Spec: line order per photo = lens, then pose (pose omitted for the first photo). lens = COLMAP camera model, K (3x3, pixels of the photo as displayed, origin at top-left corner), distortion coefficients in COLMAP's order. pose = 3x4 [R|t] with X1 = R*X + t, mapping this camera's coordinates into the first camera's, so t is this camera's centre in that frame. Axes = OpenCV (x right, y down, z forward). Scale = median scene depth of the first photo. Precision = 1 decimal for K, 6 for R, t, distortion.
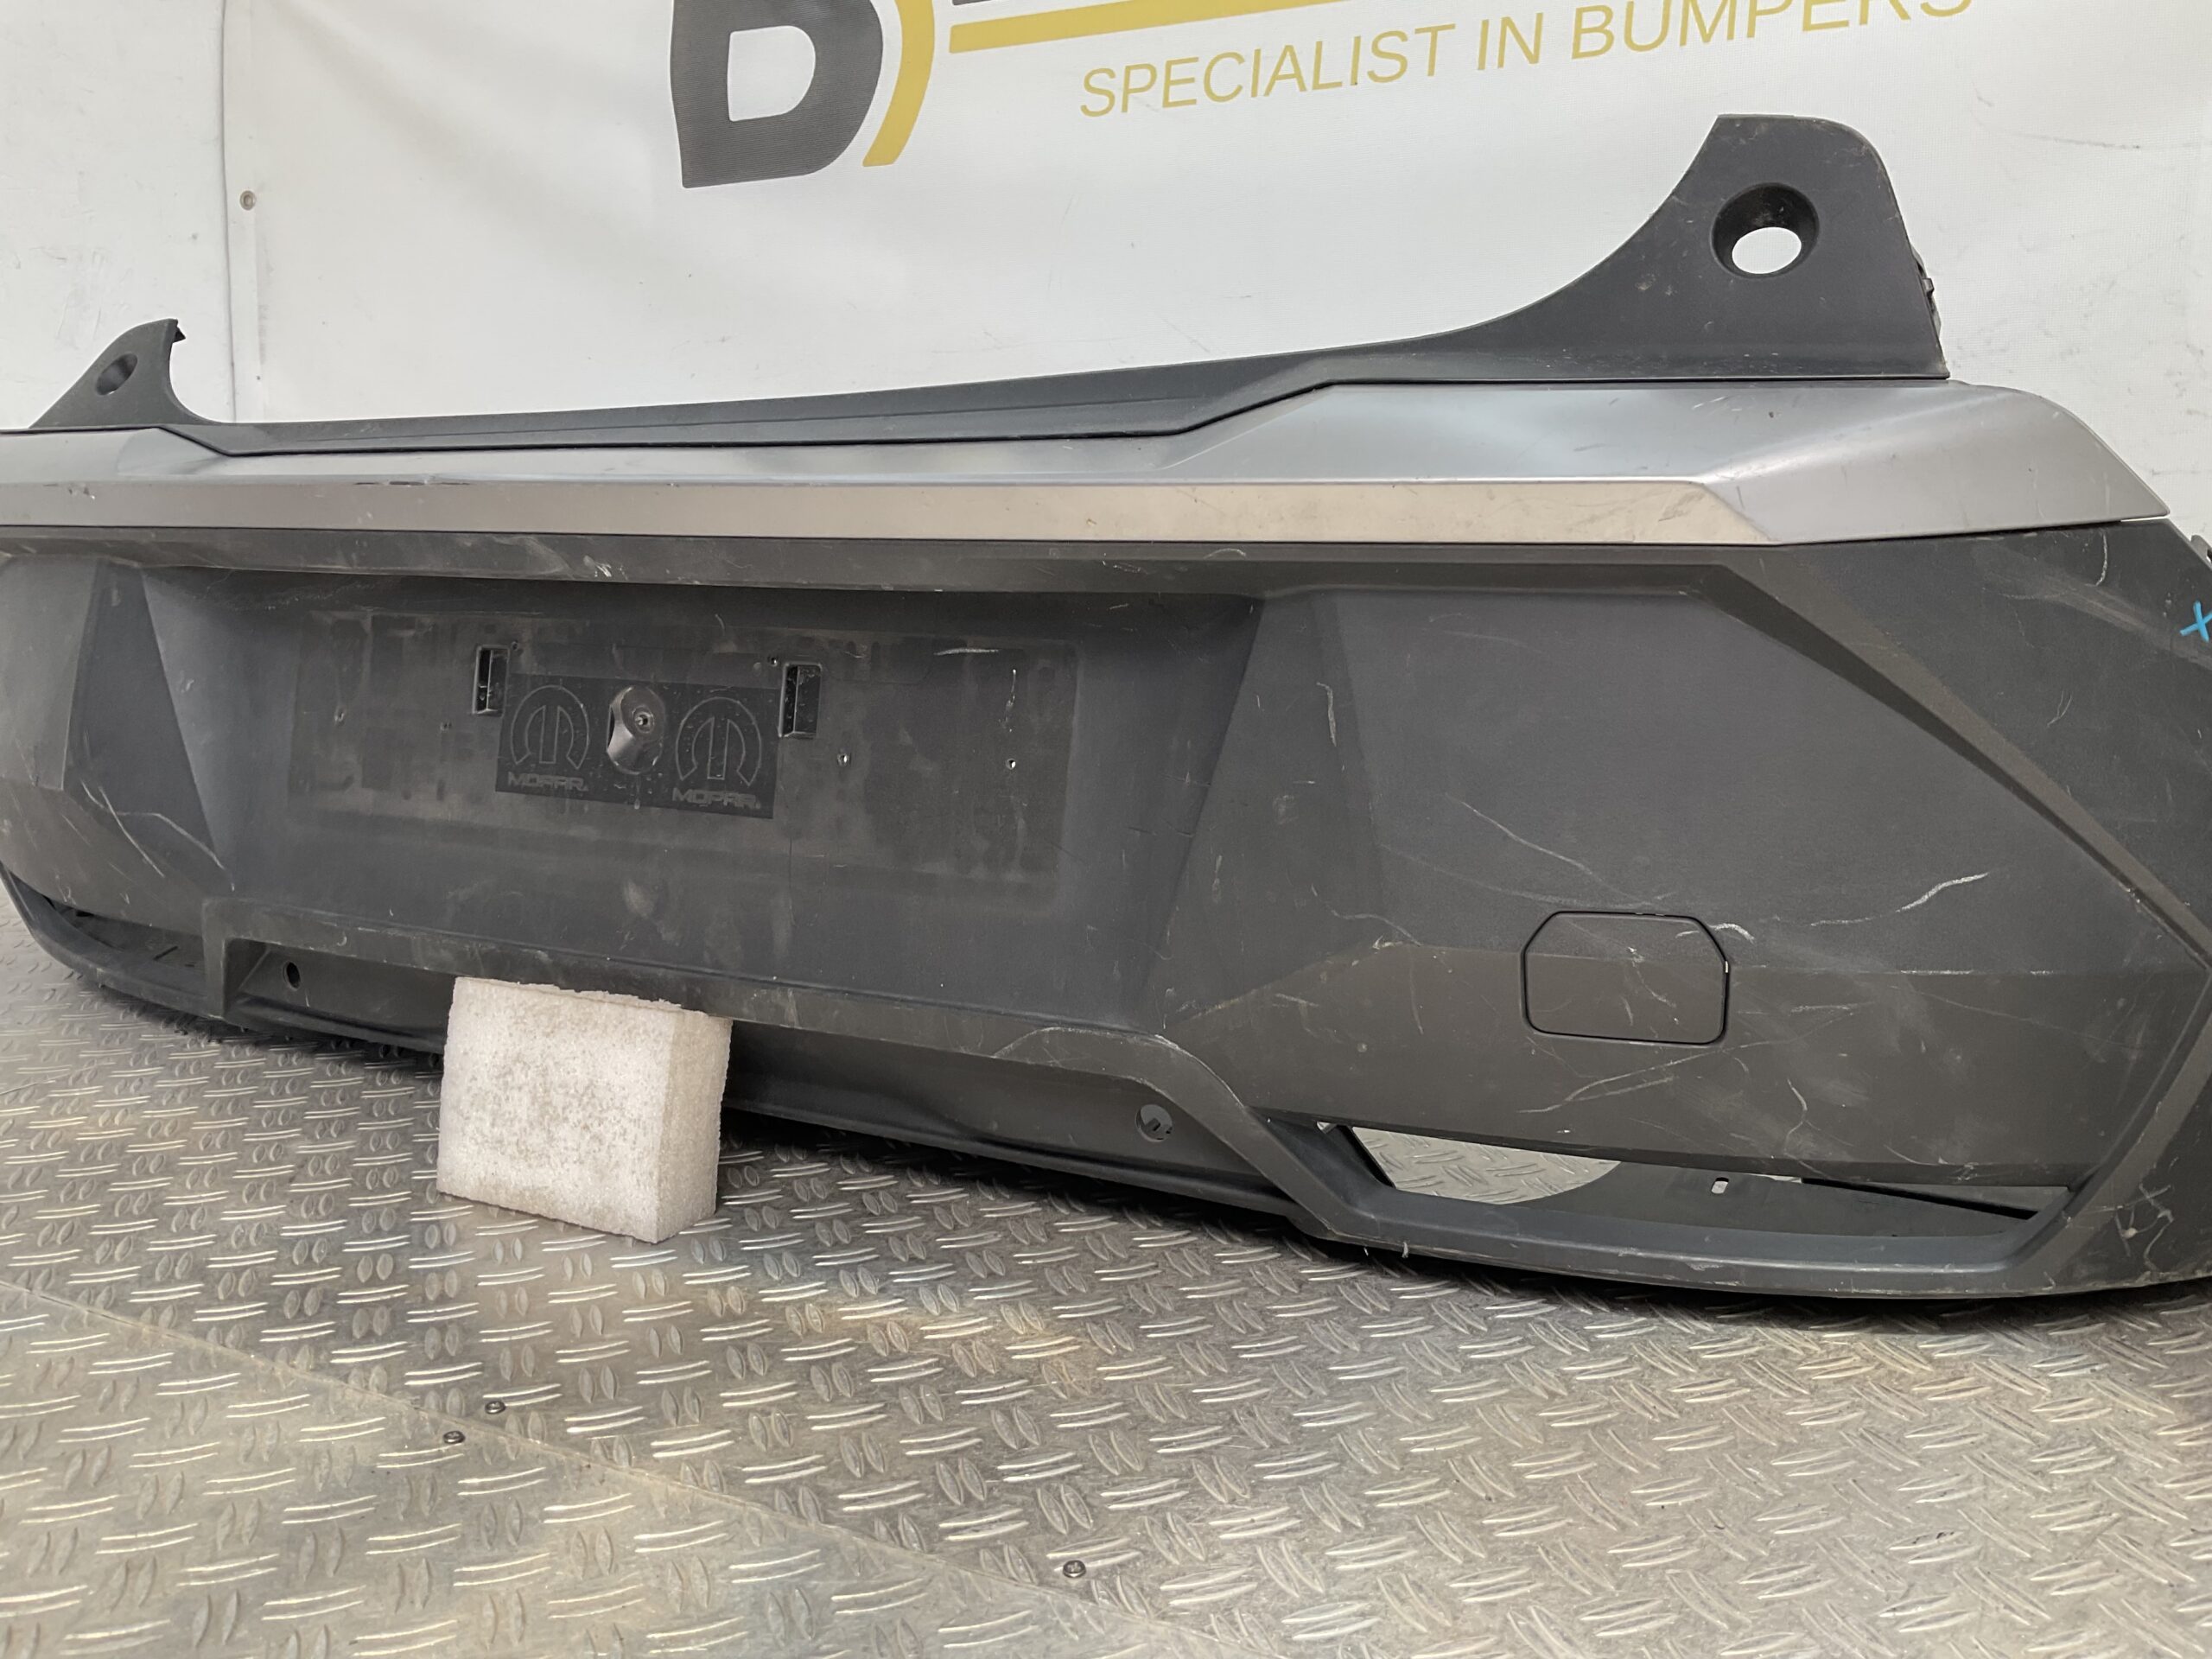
lens RADIAL K [[1829.0, 0, 1115.3], [0, 1829.0, 825.0], [0, 0, 1]] dist [0.089830, -0.174234]
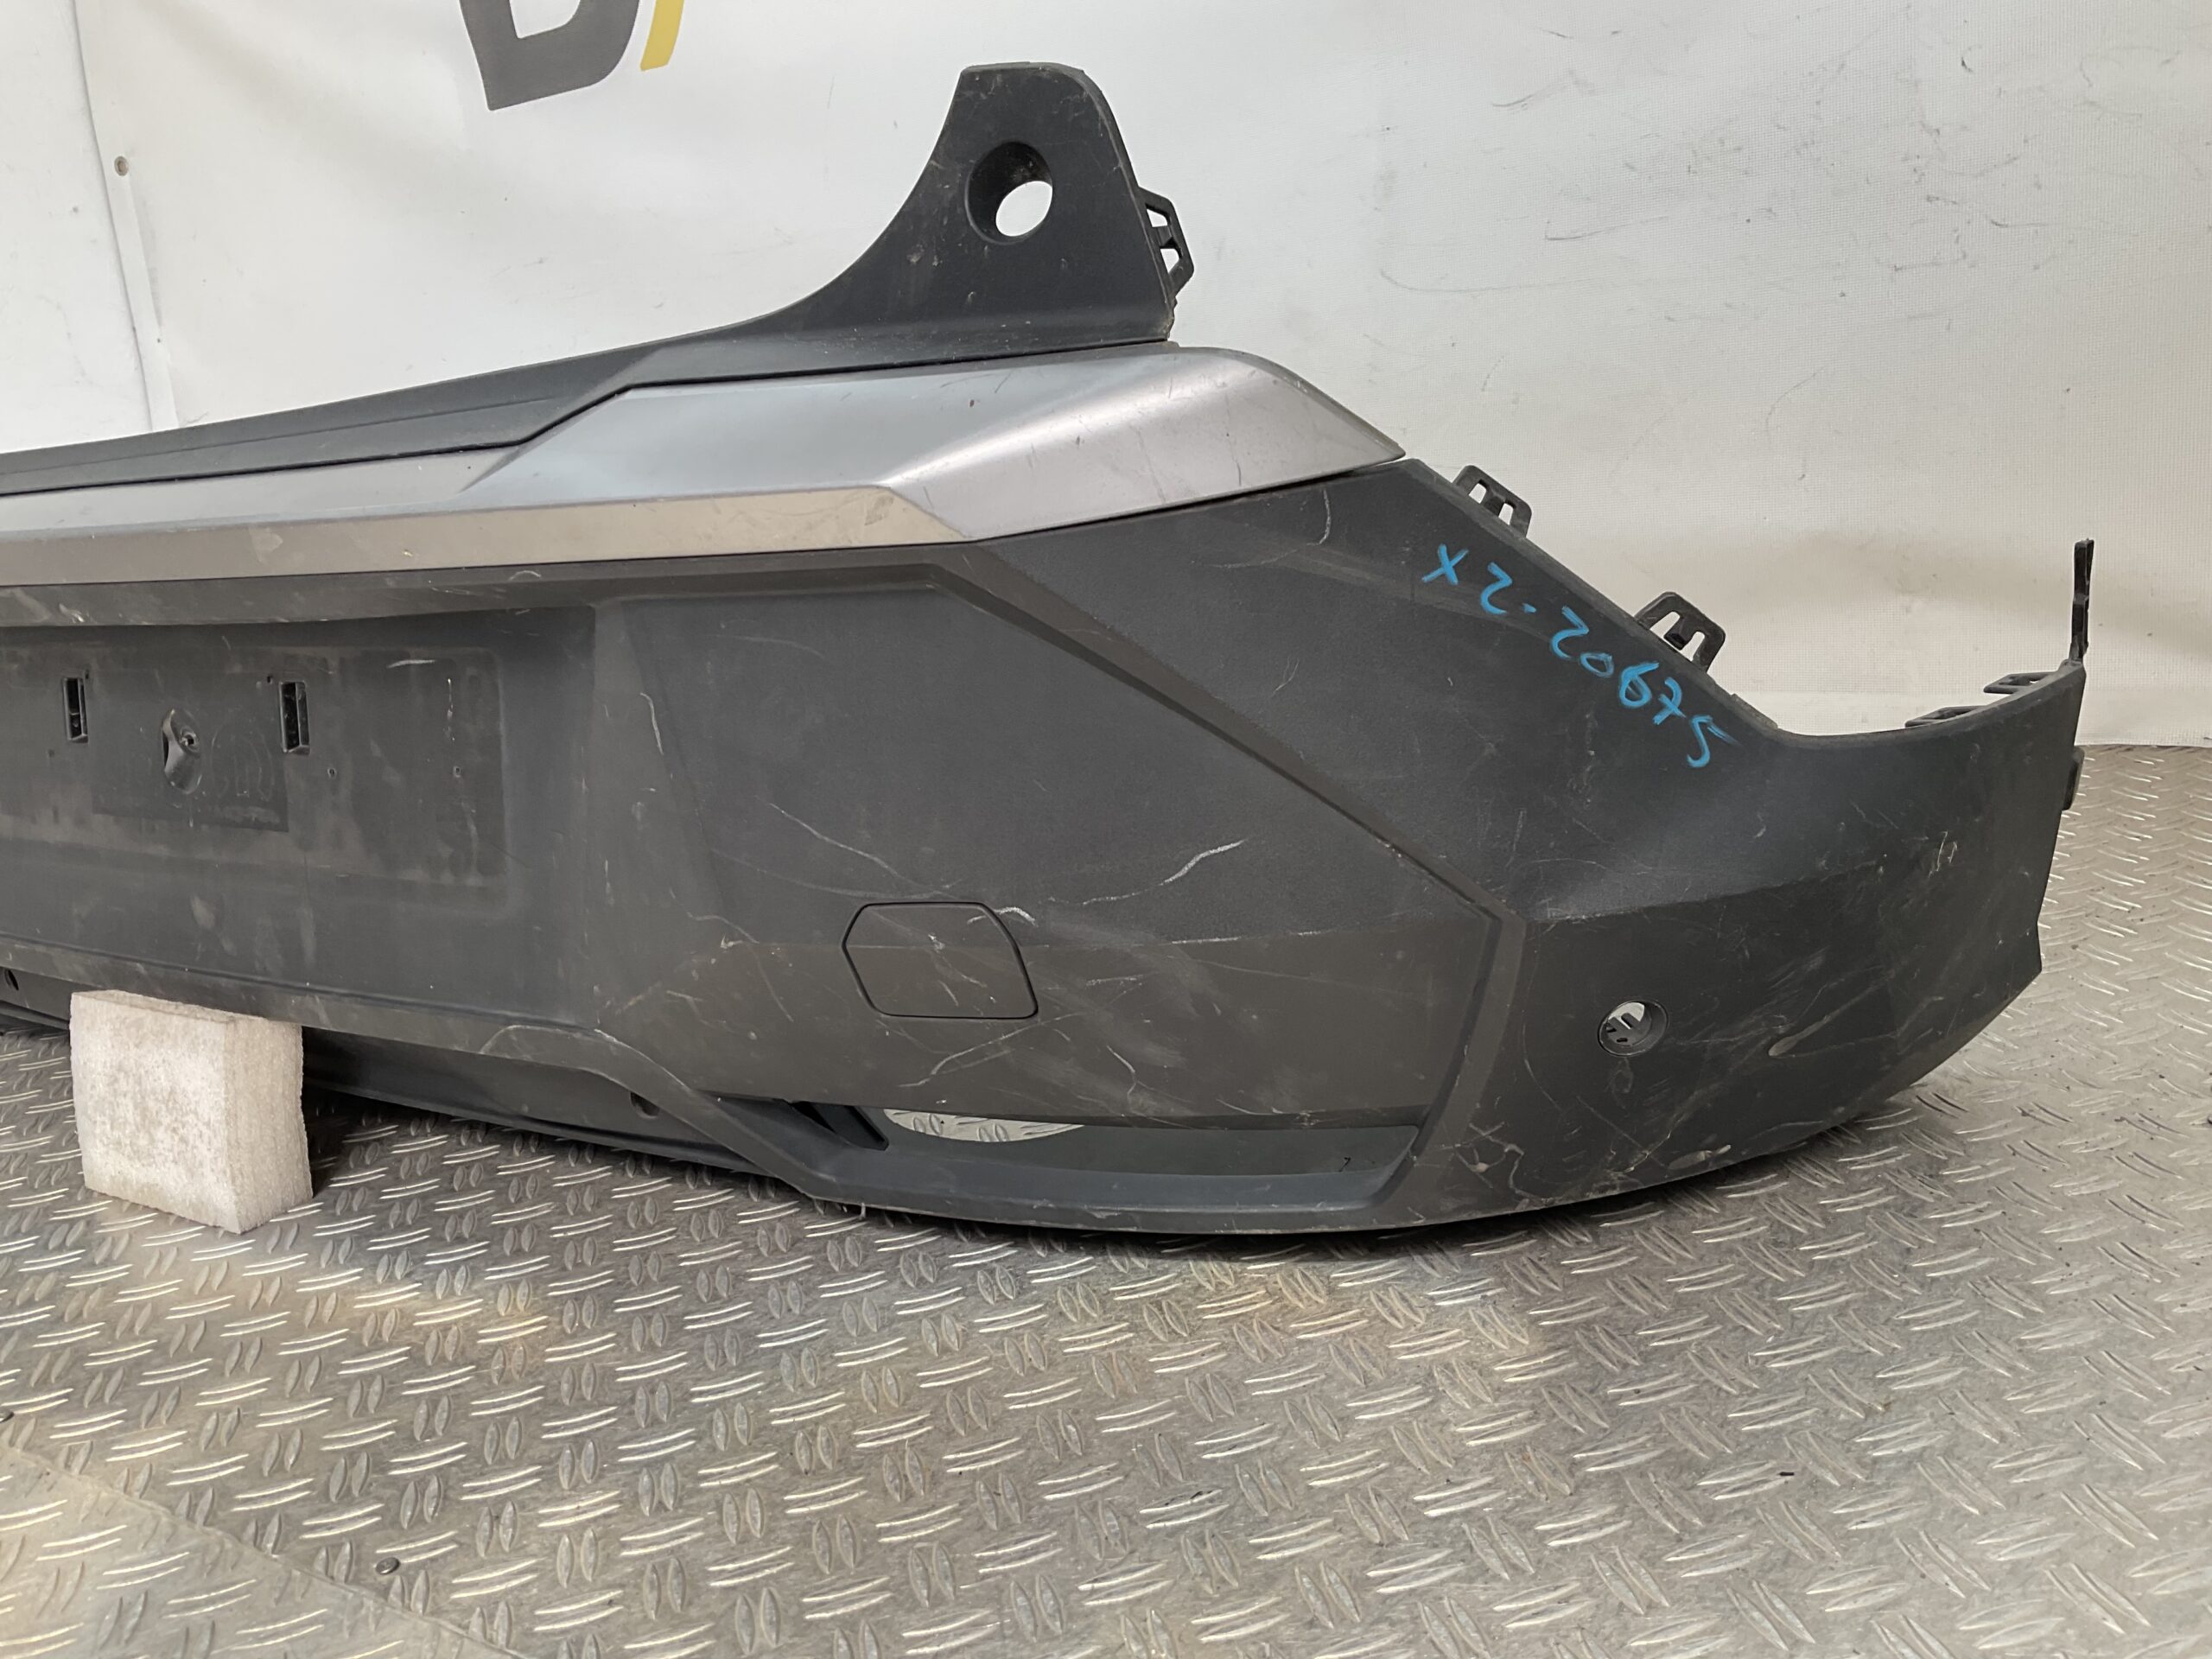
lens RADIAL K [[1829.0, 0, 1119.1], [0, 1829.0, 827.8], [0, 0, 1]] dist [0.089830, -0.174234]
pose [[0.990913, -0.084420, -0.104713, 0.387532], [0.095003, 0.990383, 0.100577, -0.066315], [0.095216, -0.109611, 0.989404, 0.009854]]
